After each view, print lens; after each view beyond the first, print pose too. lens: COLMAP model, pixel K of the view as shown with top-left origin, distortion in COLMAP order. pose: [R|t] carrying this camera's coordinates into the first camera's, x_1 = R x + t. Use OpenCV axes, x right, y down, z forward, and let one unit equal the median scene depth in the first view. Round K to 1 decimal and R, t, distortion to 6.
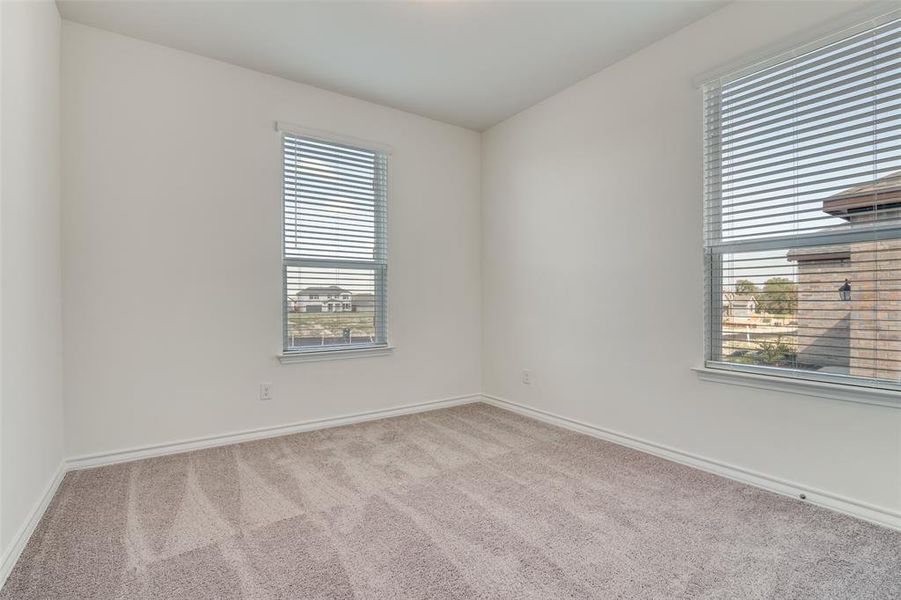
lens RADIAL K [[422.8, 0, 419.2], [0, 422.8, 300.8], [0, 0, 1]] dist [-0.018937, 0.002856]
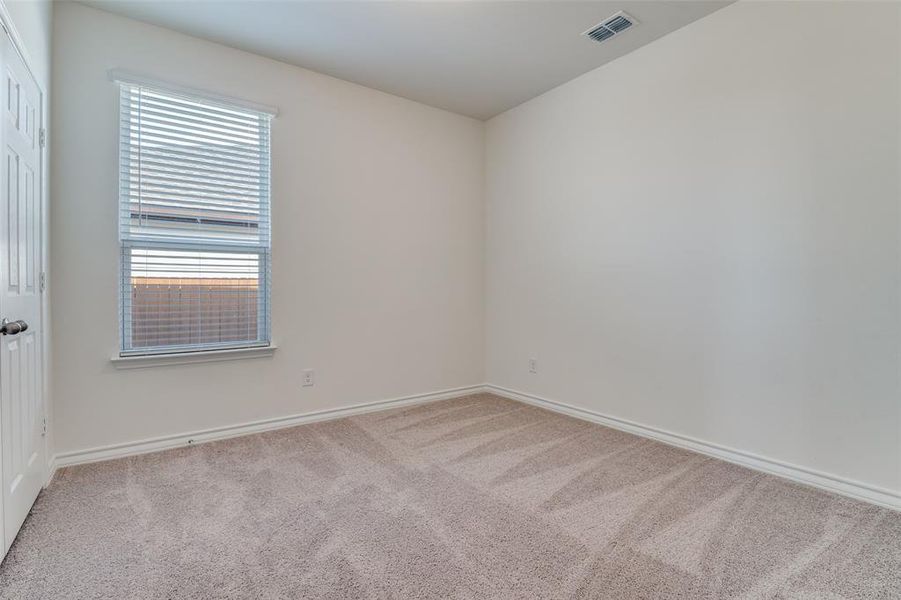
lens RADIAL K [[422.8, 0, 449.7], [0, 422.8, 292.9], [0, 0, 1]] dist [-0.018937, 0.002856]
pose [[0.998667, 0.000550, 0.051615, 0.226063], [-0.000883, 0.999979, 0.006434, -0.002560], [-0.051610, -0.006471, 0.998646, 0.143214]]
